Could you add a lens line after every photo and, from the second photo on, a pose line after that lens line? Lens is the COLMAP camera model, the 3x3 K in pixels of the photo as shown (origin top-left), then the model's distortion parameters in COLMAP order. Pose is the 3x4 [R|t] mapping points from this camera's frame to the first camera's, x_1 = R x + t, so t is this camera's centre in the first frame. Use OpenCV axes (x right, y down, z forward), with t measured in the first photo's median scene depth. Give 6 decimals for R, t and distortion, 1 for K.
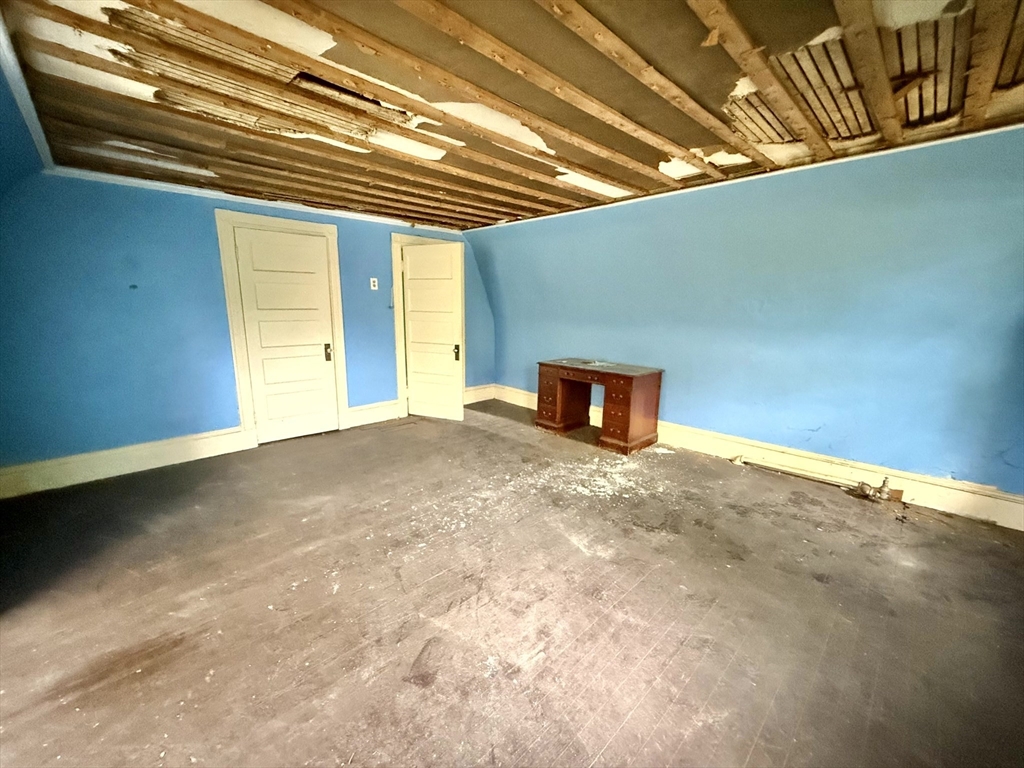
lens RADIAL K [[409.0, 0, 510.7], [0, 409.0, 386.0], [0, 0, 1]] dist [0.001913, -0.000432]
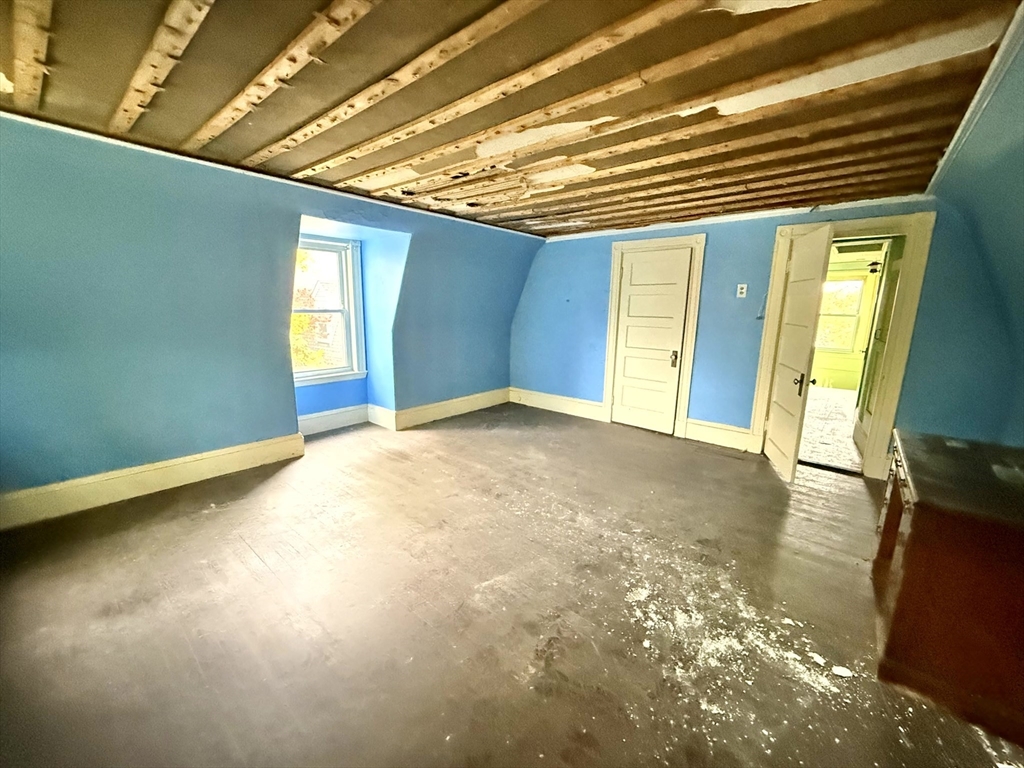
lens RADIAL K [[409.0, 0, 513.9], [0, 409.0, 386.7], [0, 0, 1]] dist [0.001913, -0.000432]
pose [[0.094837, 0.186424, -0.977881, 0.731947], [-0.208320, 0.964276, 0.163627, -0.133602], [0.973452, 0.188194, 0.130285, 0.641719]]
